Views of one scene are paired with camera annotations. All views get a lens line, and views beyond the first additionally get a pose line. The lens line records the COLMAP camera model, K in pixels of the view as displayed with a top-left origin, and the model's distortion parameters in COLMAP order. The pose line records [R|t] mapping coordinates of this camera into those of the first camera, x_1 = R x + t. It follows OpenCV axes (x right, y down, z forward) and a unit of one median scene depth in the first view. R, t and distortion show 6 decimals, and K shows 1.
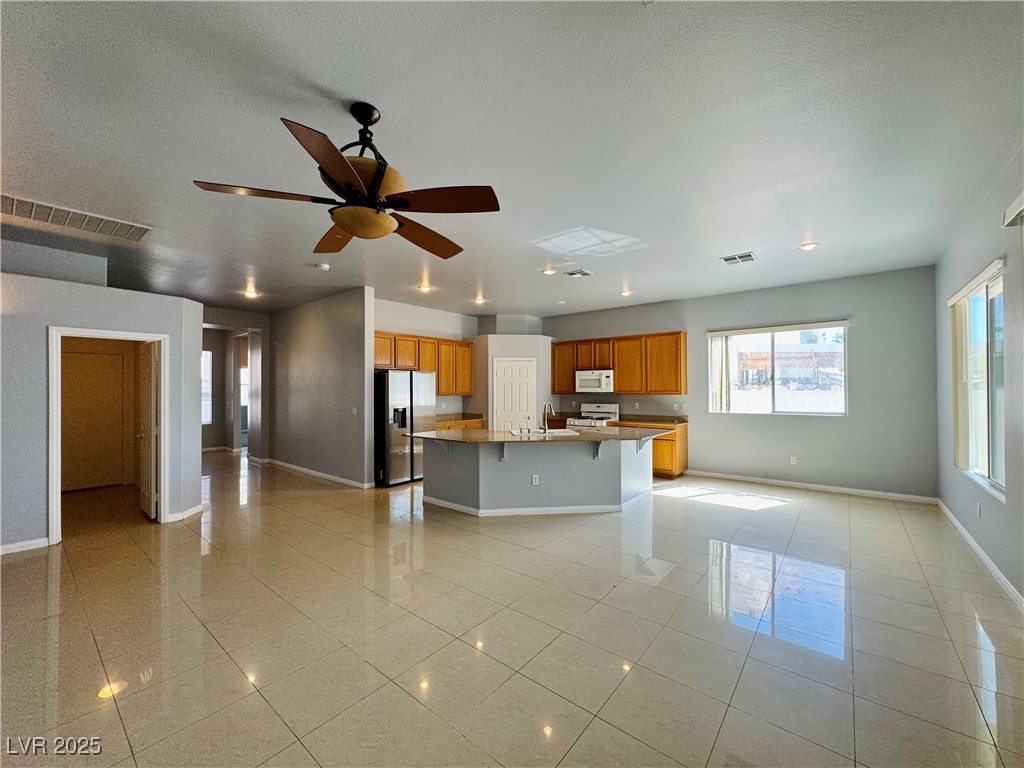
lens RADIAL K [[408.4, 0, 512.0], [0, 408.4, 384.0], [0, 0, 1]] dist [-0.001513, -0.000455]
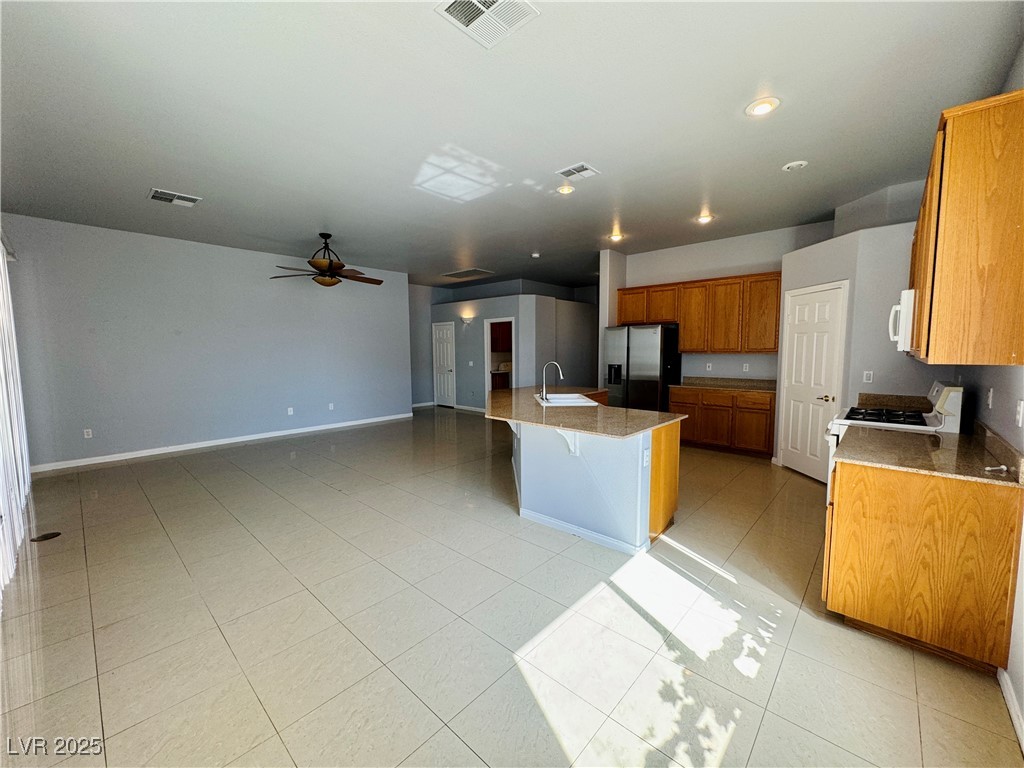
lens RADIAL K [[408.4, 0, 512.0], [0, 408.4, 384.0], [0, 0, 1]] dist [-0.001513, -0.000455]
pose [[-0.053588, 0.092410, -0.994278, 0.737028], [0.018155, 0.995634, 0.091557, 0.009644], [0.998398, -0.013145, -0.055032, 0.785247]]
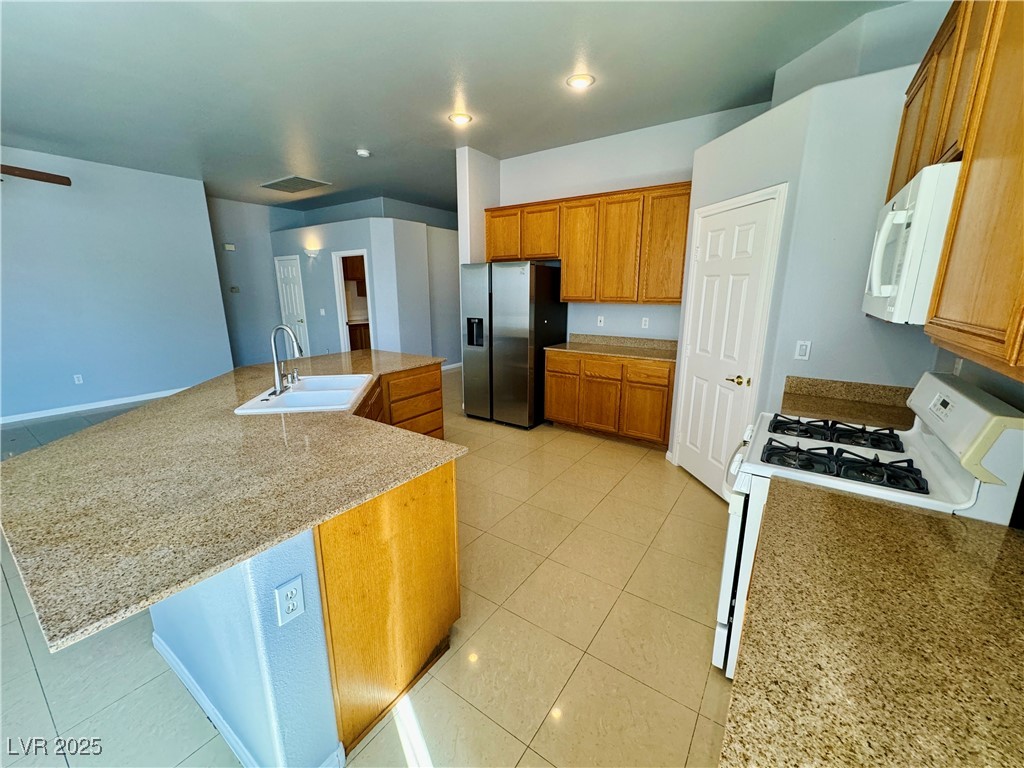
lens RADIAL K [[408.4, 0, 512.0], [0, 408.4, 384.0], [0, 0, 1]] dist [-0.001513, -0.000455]
pose [[0.081784, 0.232488, -0.969155, 0.450635], [0.011714, 0.972121, 0.234188, 0.003909], [0.996581, -0.030505, 0.076781, 0.987012]]
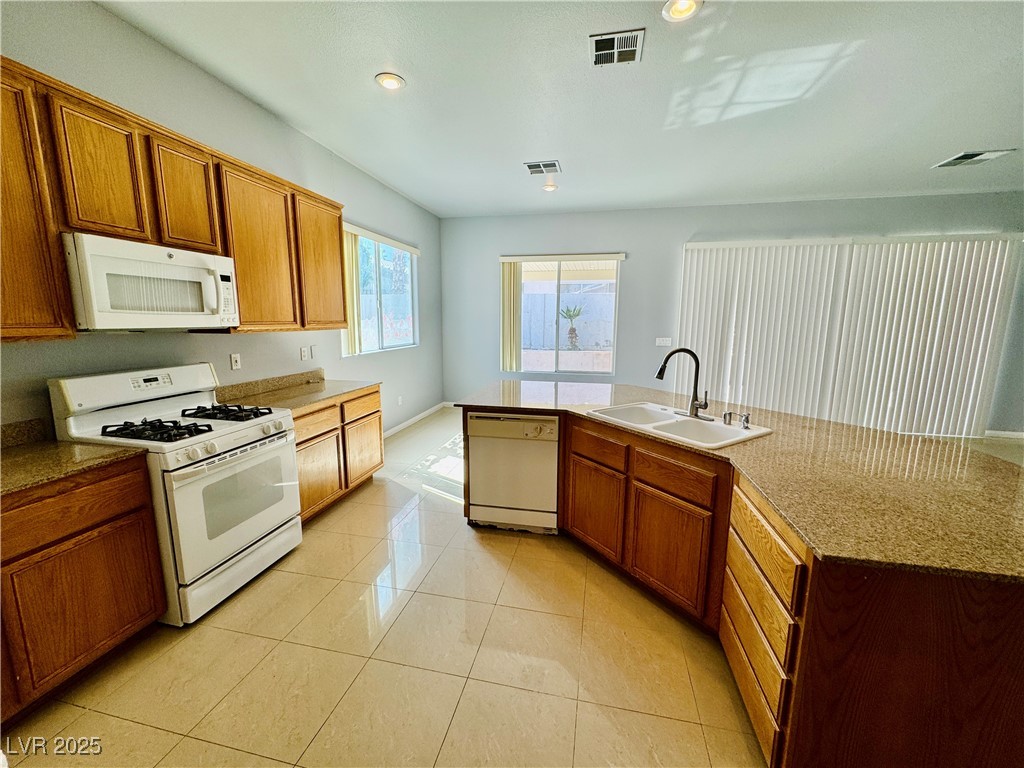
lens RADIAL K [[408.4, 0, 512.0], [0, 408.4, 384.0], [0, 0, 1]] dist [-0.001513, -0.000455]
pose [[-0.455380, -0.138876, 0.879399, -0.185141], [-0.014204, 0.988766, 0.148793, 0.015612], [-0.890184, 0.055266, -0.452237, 1.116102]]
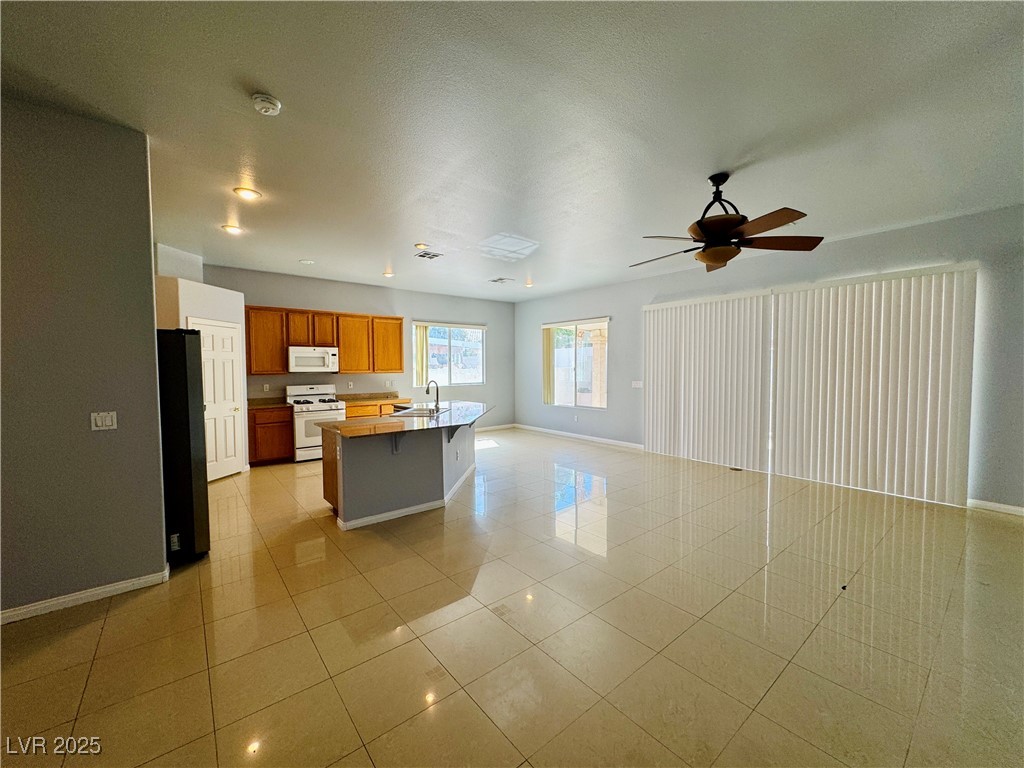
lens RADIAL K [[408.4, 0, 512.0], [0, 408.4, 384.0], [0, 0, 1]] dist [-0.001513, -0.000455]
pose [[0.195828, -0.036999, 0.979940, -0.694972], [-0.007181, 0.999207, 0.039162, 0.010512], [-0.980612, -0.014706, 0.195407, 0.501254]]
